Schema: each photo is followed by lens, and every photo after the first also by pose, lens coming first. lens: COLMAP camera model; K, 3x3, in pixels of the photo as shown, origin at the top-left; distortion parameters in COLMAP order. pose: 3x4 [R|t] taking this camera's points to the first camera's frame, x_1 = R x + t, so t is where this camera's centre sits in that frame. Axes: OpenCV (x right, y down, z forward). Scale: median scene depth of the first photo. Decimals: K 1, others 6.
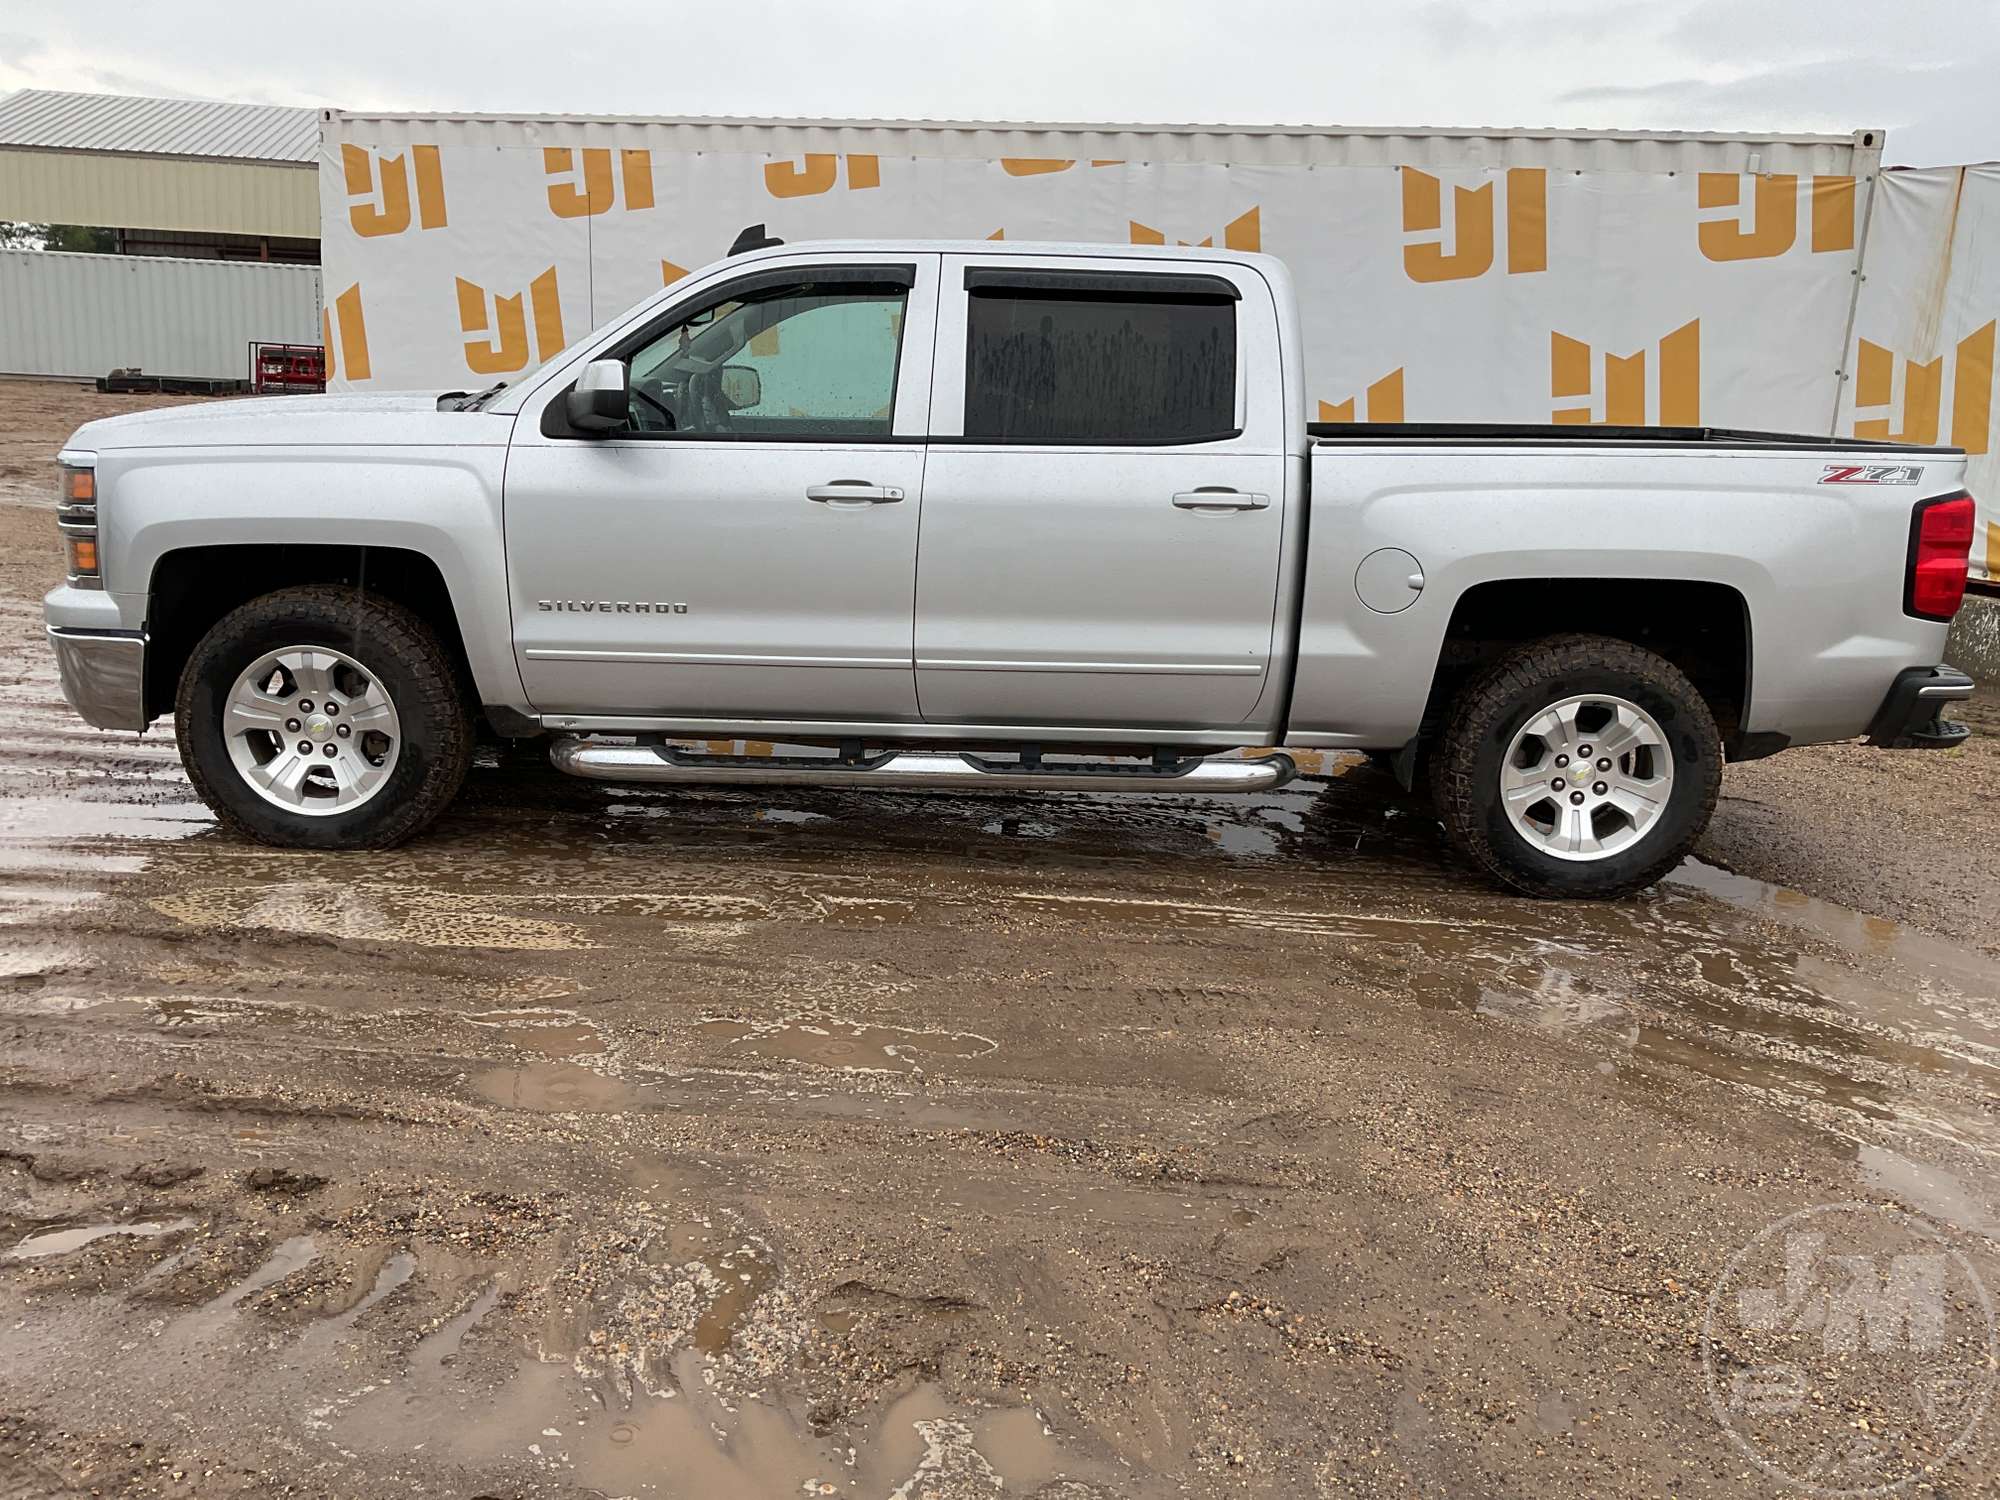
lens RADIAL K [[1644.1, 0, 1003.0], [0, 1644.1, 810.8], [0, 0, 1]] dist [0.050272, -0.088656]
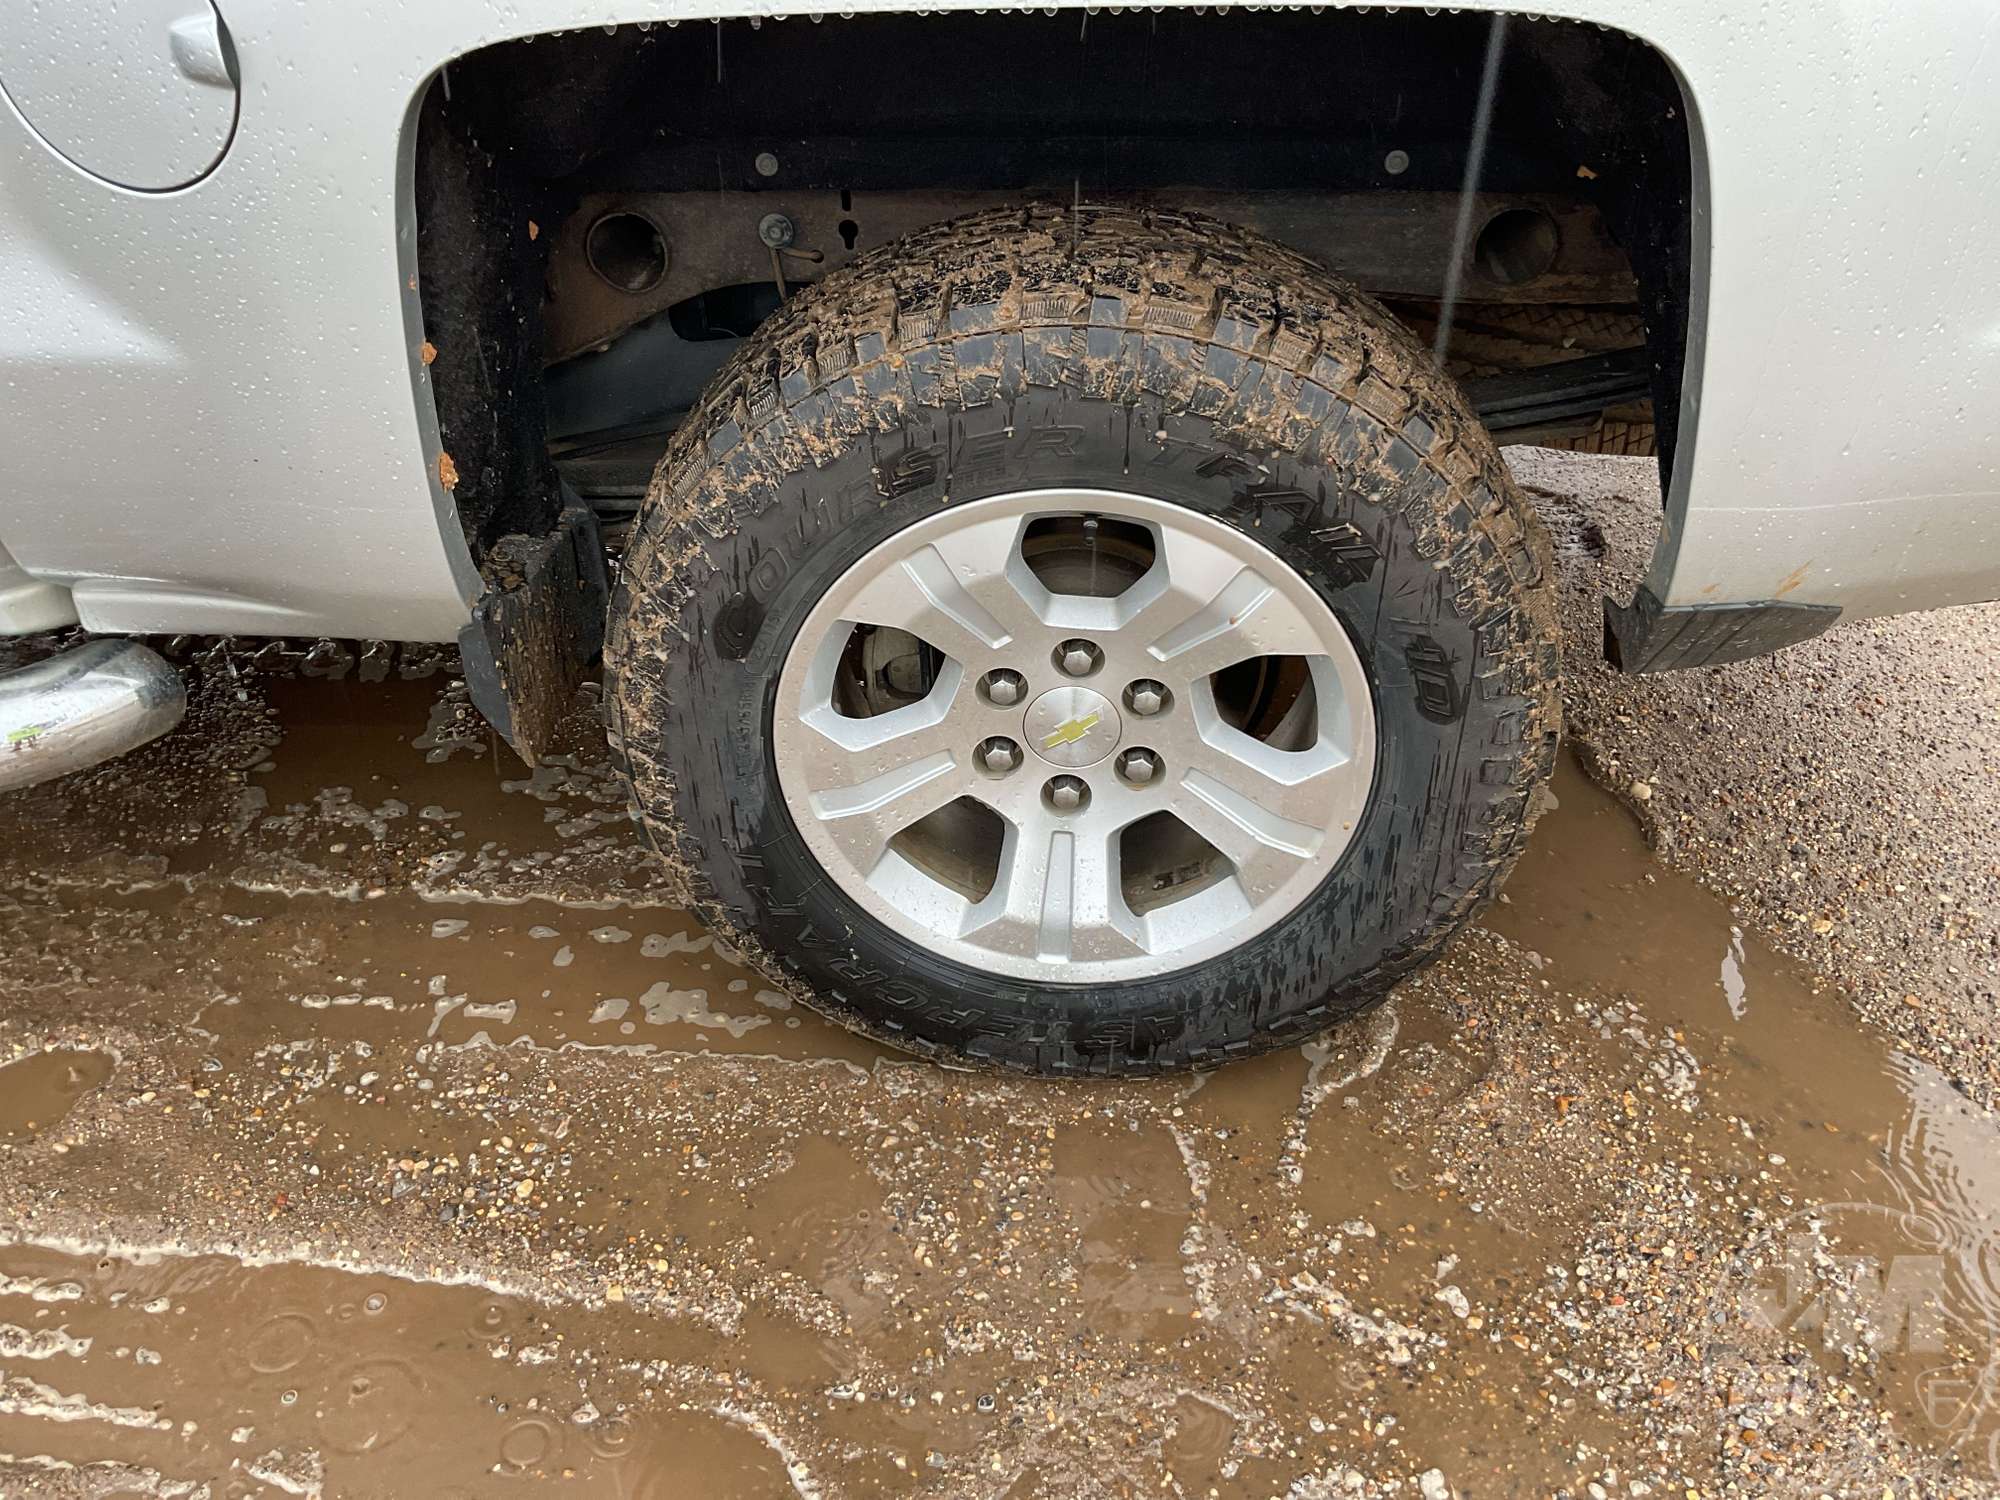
lens RADIAL K [[1624.9, 0, 991.6], [0, 1624.9, 834.4], [0, 0, 1]] dist [0.057883, -0.098089]
pose [[0.996882, 0.013544, -0.077734, 0.360099], [0.018236, 0.918937, 0.393983, -0.120330], [0.076769, -0.394173, 0.915824, 0.726515]]
